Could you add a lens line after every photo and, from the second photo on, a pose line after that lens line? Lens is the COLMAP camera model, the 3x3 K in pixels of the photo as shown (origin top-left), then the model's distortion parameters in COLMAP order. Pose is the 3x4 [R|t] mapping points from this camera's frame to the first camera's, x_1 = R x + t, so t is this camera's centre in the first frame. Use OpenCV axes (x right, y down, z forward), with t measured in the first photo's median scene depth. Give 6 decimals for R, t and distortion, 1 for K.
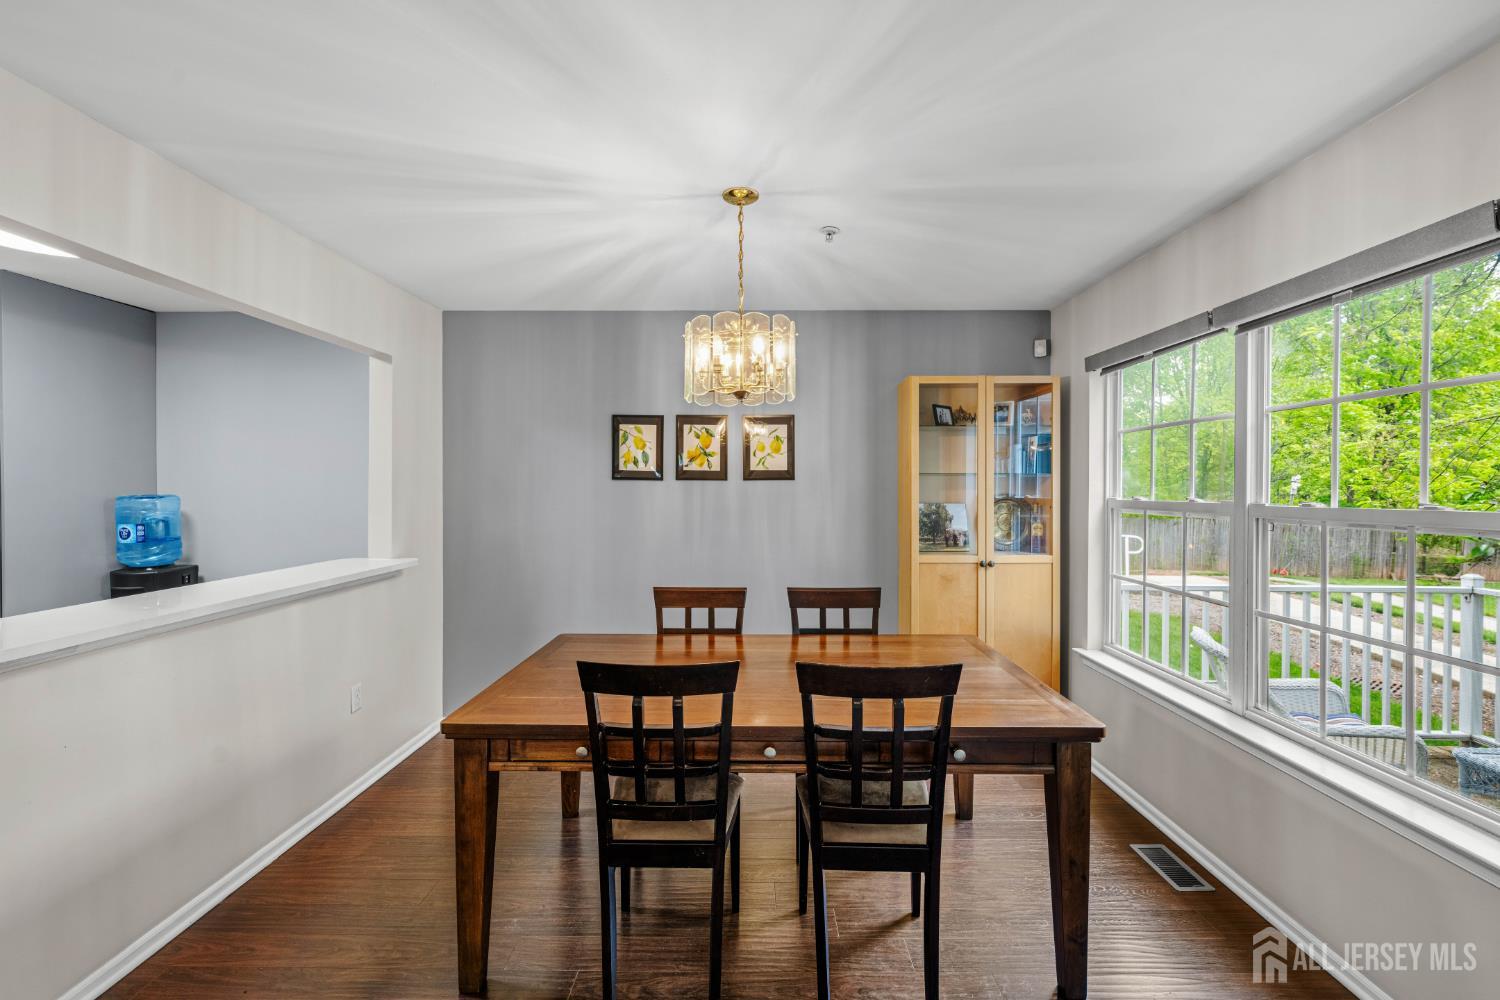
lens RADIAL K [[632.5, 0, 759.4], [0, 632.5, 478.2], [0, 0, 1]] dist [0.003667, 0.000326]
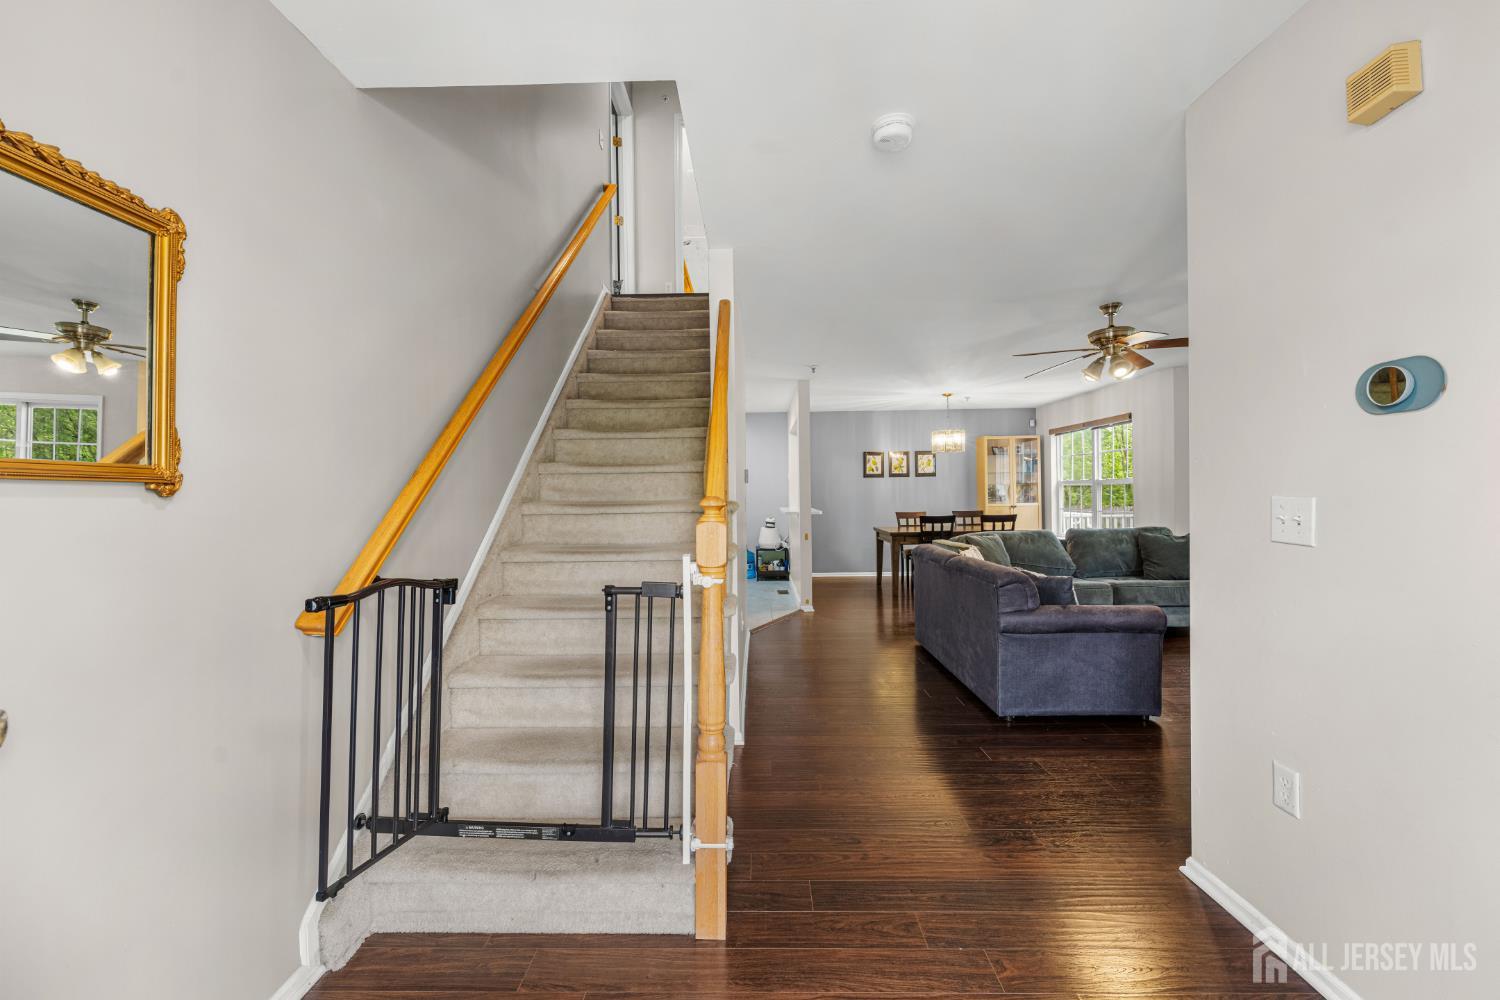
lens RADIAL K [[632.5, 0, 736.6], [0, 632.5, 484.9], [0, 0, 1]] dist [0.003667, 0.000326]
pose [[0.999774, -0.015314, -0.014742, -0.710907], [0.015259, 0.999876, -0.003832, 0.034835], [0.014799, 0.003606, 0.999884, -1.562660]]
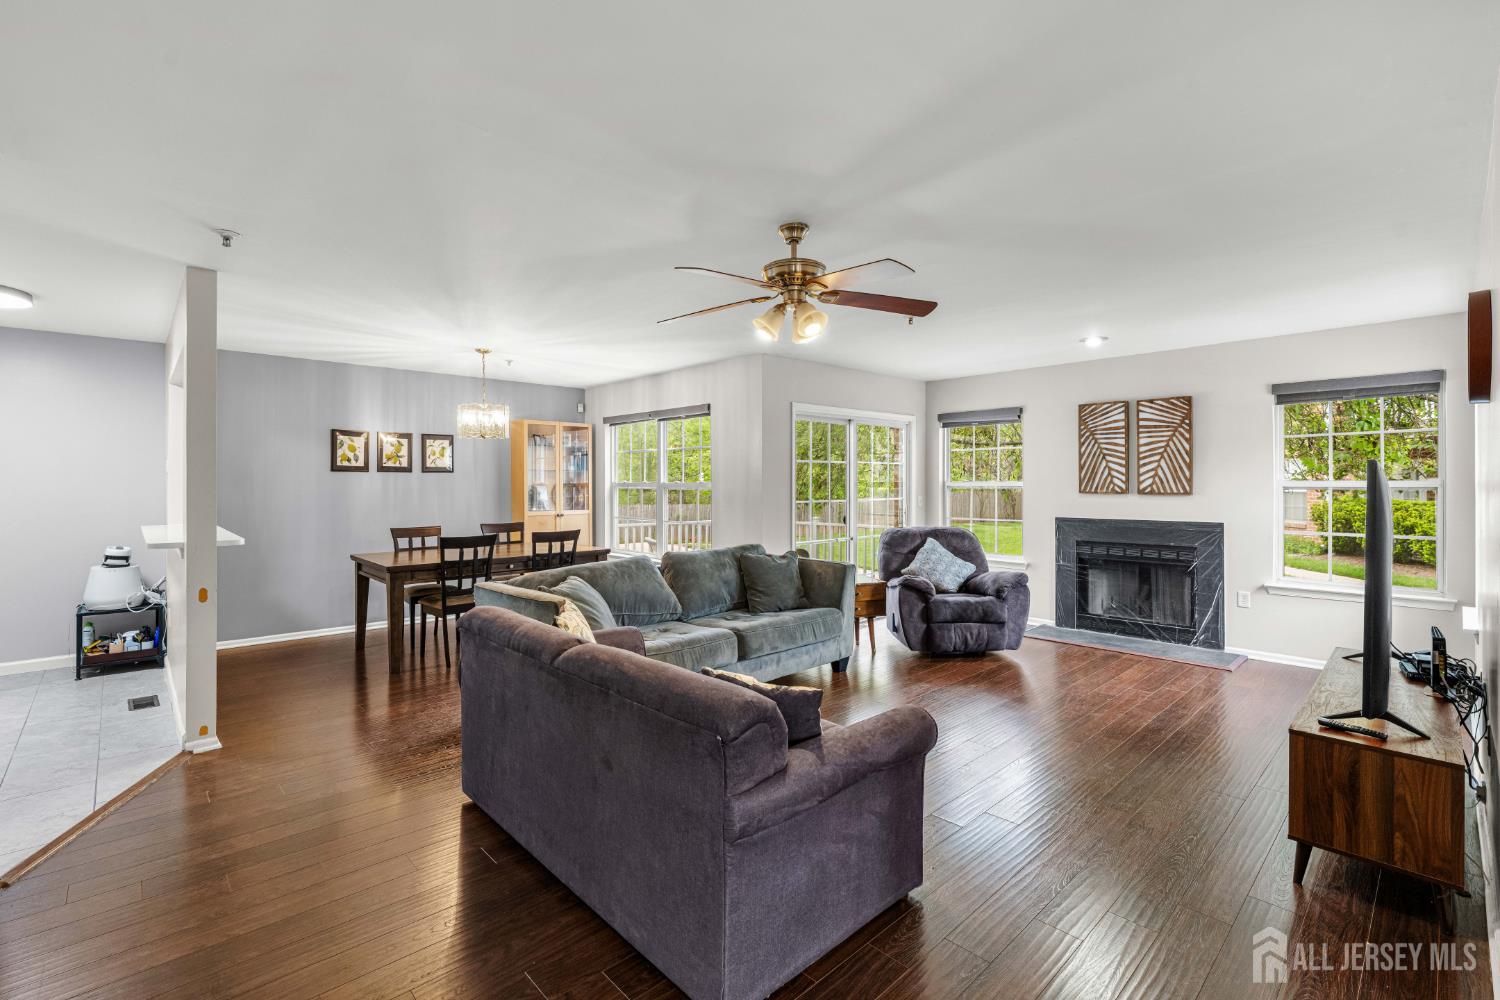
lens RADIAL K [[677.3, 0, 762.0], [0, 677.3, 489.0], [0, 0, 1]] dist [-0.003476, 0.001124]
pose [[0.718651, -0.005403, 0.695349, -0.631500], [-0.006526, 0.999873, 0.014514, 0.015278], [-0.695340, -0.014968, 0.718525, -0.935862]]
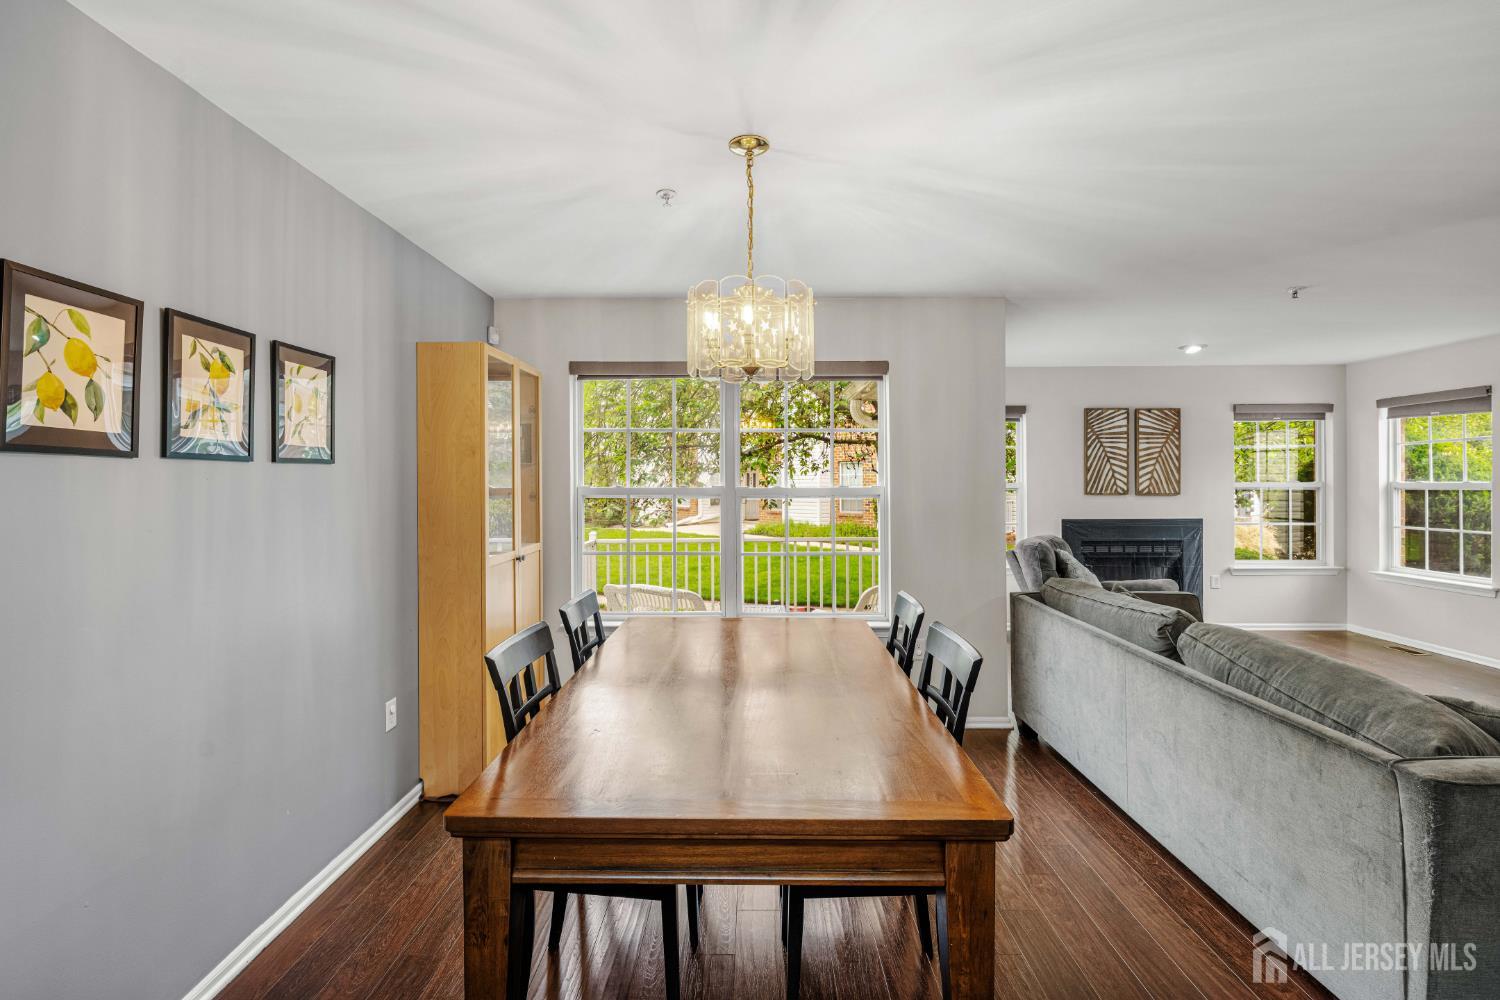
lens RADIAL K [[677.3, 0, 754.3], [0, 677.3, 488.3], [0, 0, 1]] dist [-0.003476, 0.001124]
pose [[-0.013791, -0.008144, 0.999872, -0.600647], [-0.004365, 0.999958, 0.008085, 0.017987], [-0.999895, -0.004253, -0.013826, 0.603886]]
